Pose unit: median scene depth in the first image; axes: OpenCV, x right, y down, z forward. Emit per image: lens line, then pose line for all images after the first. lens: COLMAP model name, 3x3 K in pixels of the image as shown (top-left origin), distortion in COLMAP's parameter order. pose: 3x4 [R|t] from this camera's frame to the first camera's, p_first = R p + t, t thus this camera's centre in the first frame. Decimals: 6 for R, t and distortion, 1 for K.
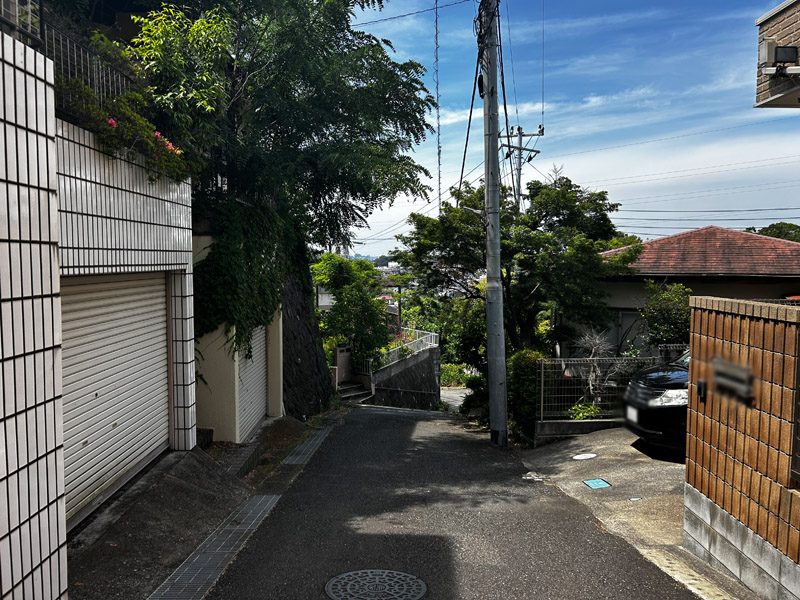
lens RADIAL K [[601.8, 0, 383.0], [0, 601.8, 302.7], [0, 0, 1]] dist [-0.001015, -0.000413]
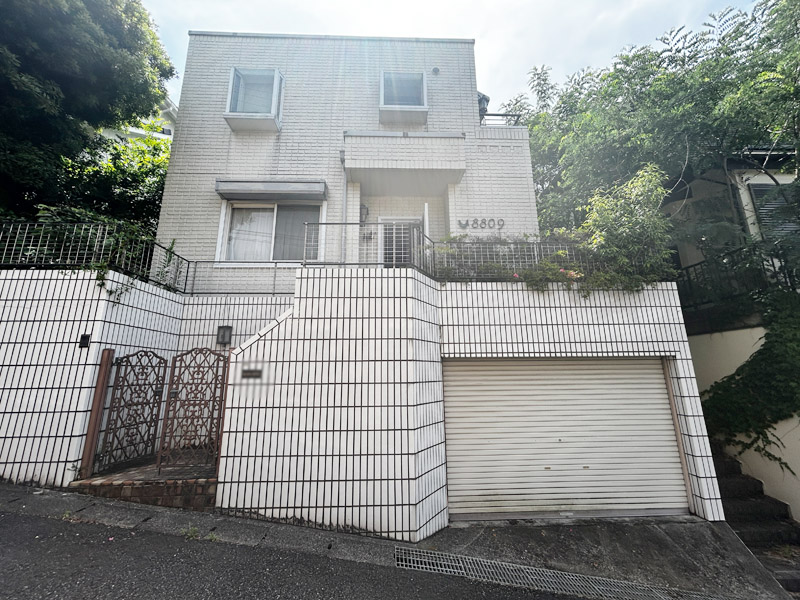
lens RADIAL K [[320.0, 0, 404.3], [0, 320.0, 298.2], [0, 0, 1]] dist [0.000114, 0.000984]
pose [[0.050796, -0.217500, -0.974738, 0.264794], [-0.065088, 0.973202, -0.220549, 0.010131], [0.996586, 0.074647, 0.035278, 0.322211]]
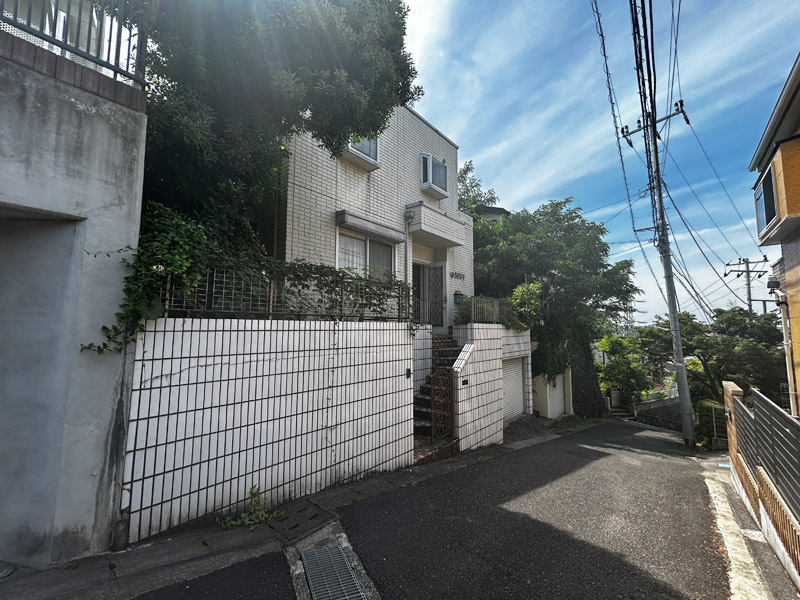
lens RADIAL K [[320.0, 0, 405.5], [0, 320.0, 297.8], [0, 0, 1]] dist [0.000114, 0.000984]
pose [[0.771519, -0.056206, -0.633719, 0.217025], [-0.051816, 0.987229, -0.150643, -0.054927], [0.634093, 0.149060, 0.758754, -0.620742]]
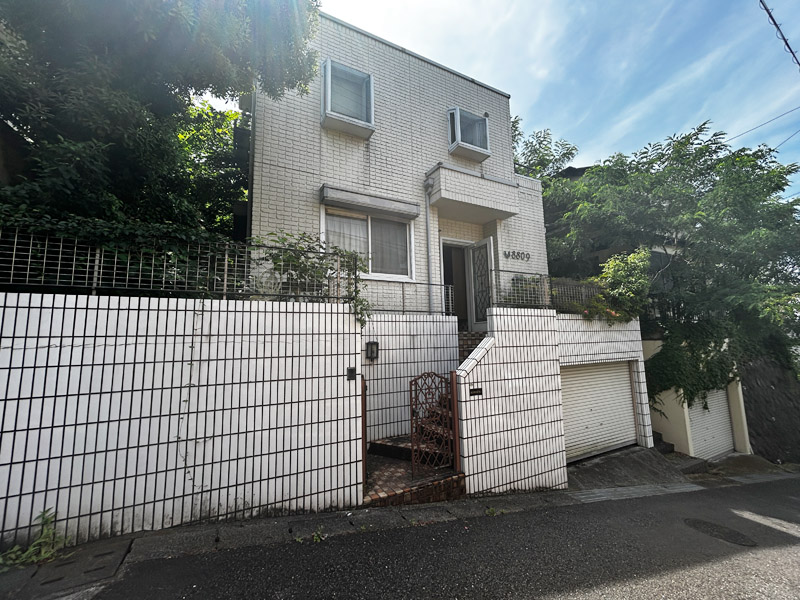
lens RADIAL K [[320.0, 0, 404.6], [0, 320.0, 298.0], [0, 0, 1]] dist [0.000114, 0.000984]
pose [[0.471667, -0.120592, -0.873492, 0.258531], [-0.046843, 0.985779, -0.161389, -0.038624], [0.880532, 0.117039, 0.459310, -0.257357]]
